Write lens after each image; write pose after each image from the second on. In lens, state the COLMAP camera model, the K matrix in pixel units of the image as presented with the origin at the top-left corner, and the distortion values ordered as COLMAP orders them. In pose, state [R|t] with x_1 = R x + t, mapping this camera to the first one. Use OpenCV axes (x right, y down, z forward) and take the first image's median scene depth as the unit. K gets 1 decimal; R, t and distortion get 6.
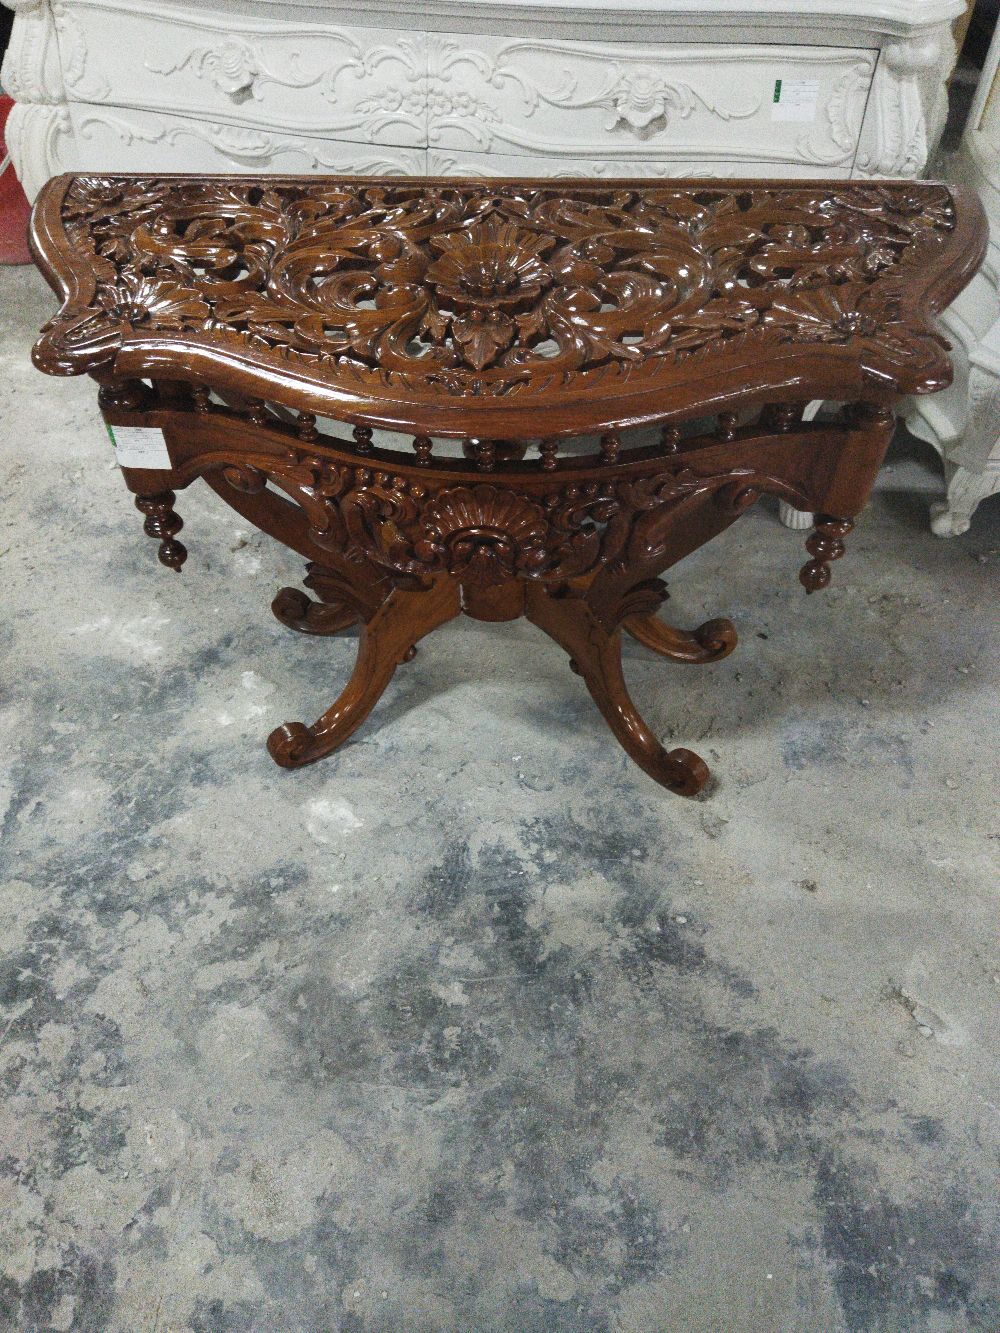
lens RADIAL K [[1027.6, 0, 504.9], [0, 1027.6, 678.4], [0, 0, 1]] dist [0.070481, -0.120257]
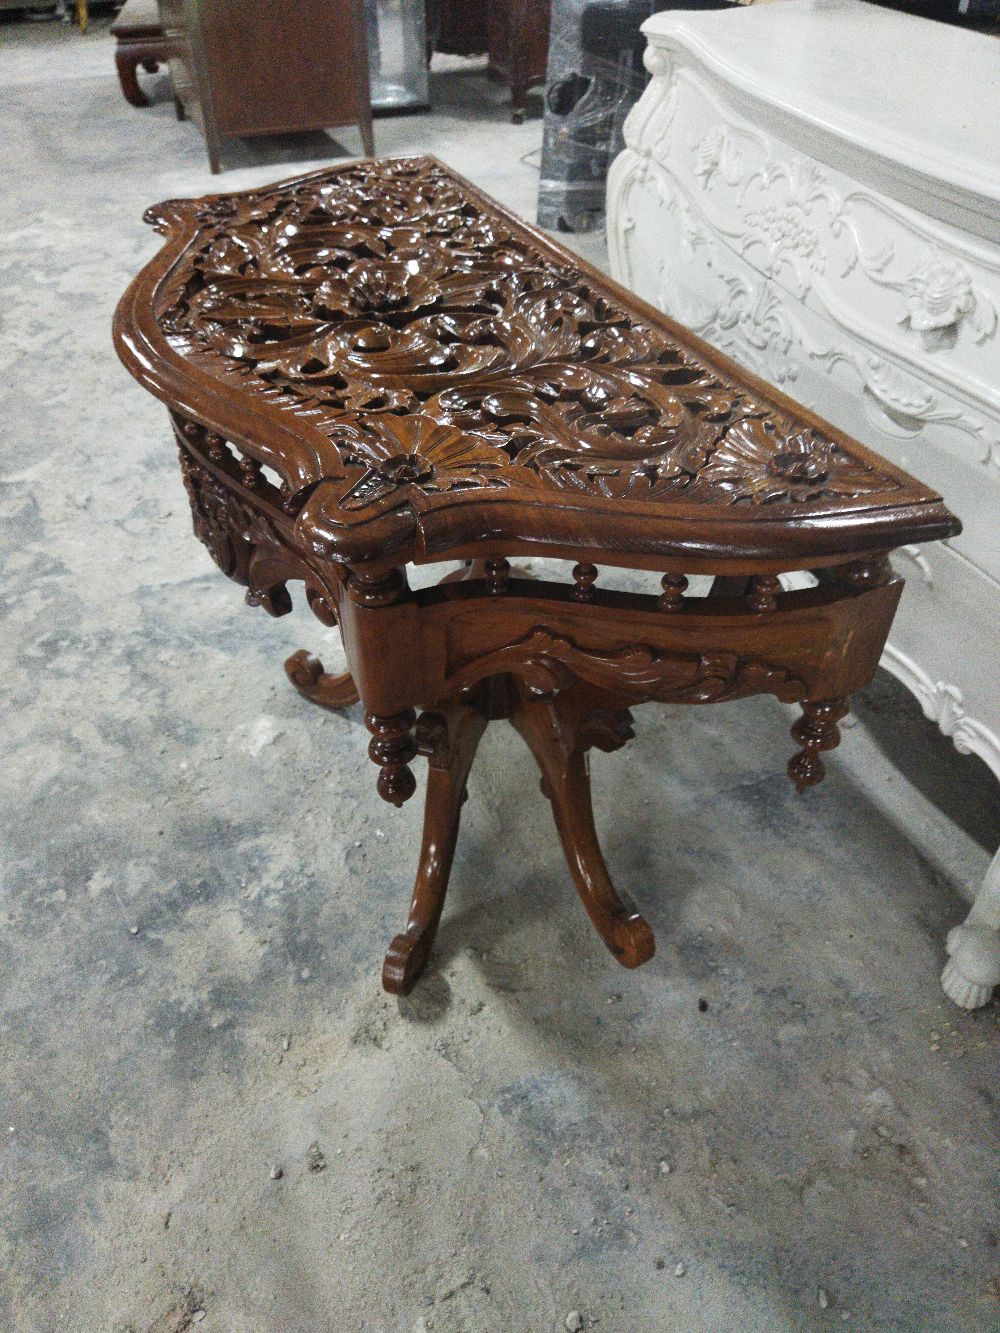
lens RADIAL K [[1027.6, 0, 466.7], [0, 1027.6, 654.8], [0, 0, 1]] dist [0.070481, -0.120257]
pose [[0.414132, 0.572918, -0.707290, 0.670069], [-0.679999, 0.711280, 0.177998, -0.279377], [0.605059, 0.407242, 0.684148, 0.390709]]
